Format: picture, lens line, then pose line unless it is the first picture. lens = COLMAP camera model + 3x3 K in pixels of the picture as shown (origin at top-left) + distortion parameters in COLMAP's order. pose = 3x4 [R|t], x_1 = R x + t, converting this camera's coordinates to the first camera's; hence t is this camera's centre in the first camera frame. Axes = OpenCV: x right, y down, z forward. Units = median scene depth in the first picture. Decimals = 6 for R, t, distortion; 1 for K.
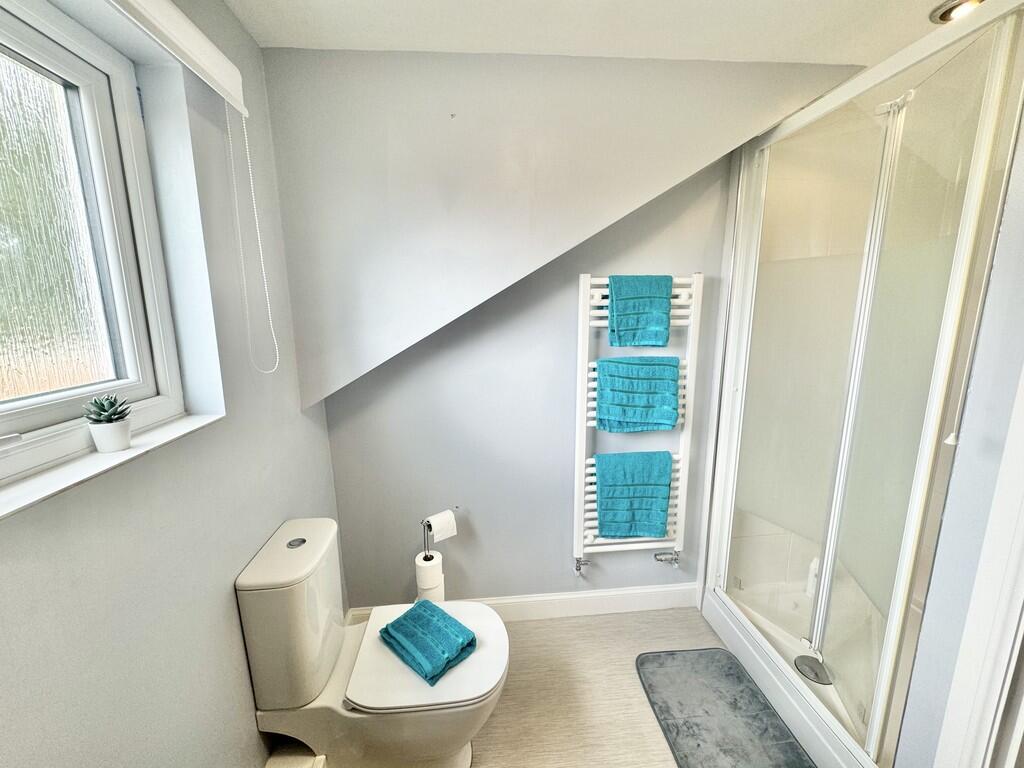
lens RADIAL K [[407.5, 0, 512.0], [0, 407.5, 384.0], [0, 0, 1]] dist [-0.000261, -0.000051]
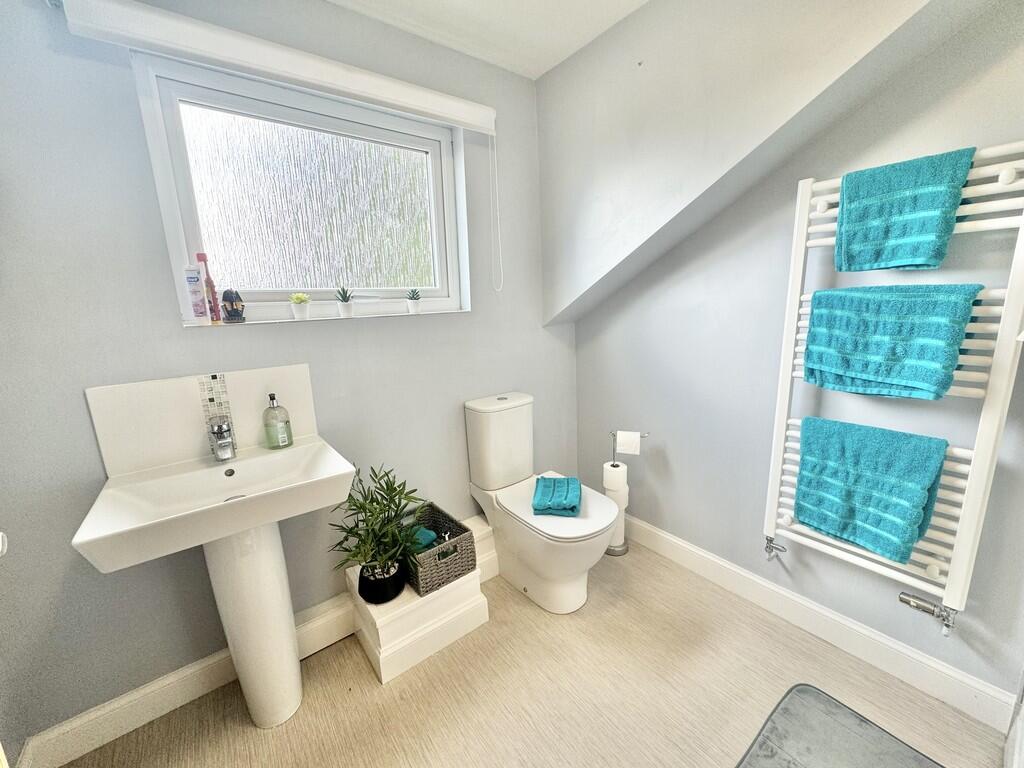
lens RADIAL K [[407.5, 0, 512.0], [0, 407.5, 384.0], [0, 0, 1]] dist [-0.000261, -0.000051]
pose [[0.532019, 0.162584, -0.830977, 0.573510], [-0.127381, 0.985591, 0.111282, 0.102056], [0.837096, 0.046646, 0.545063, 0.101510]]
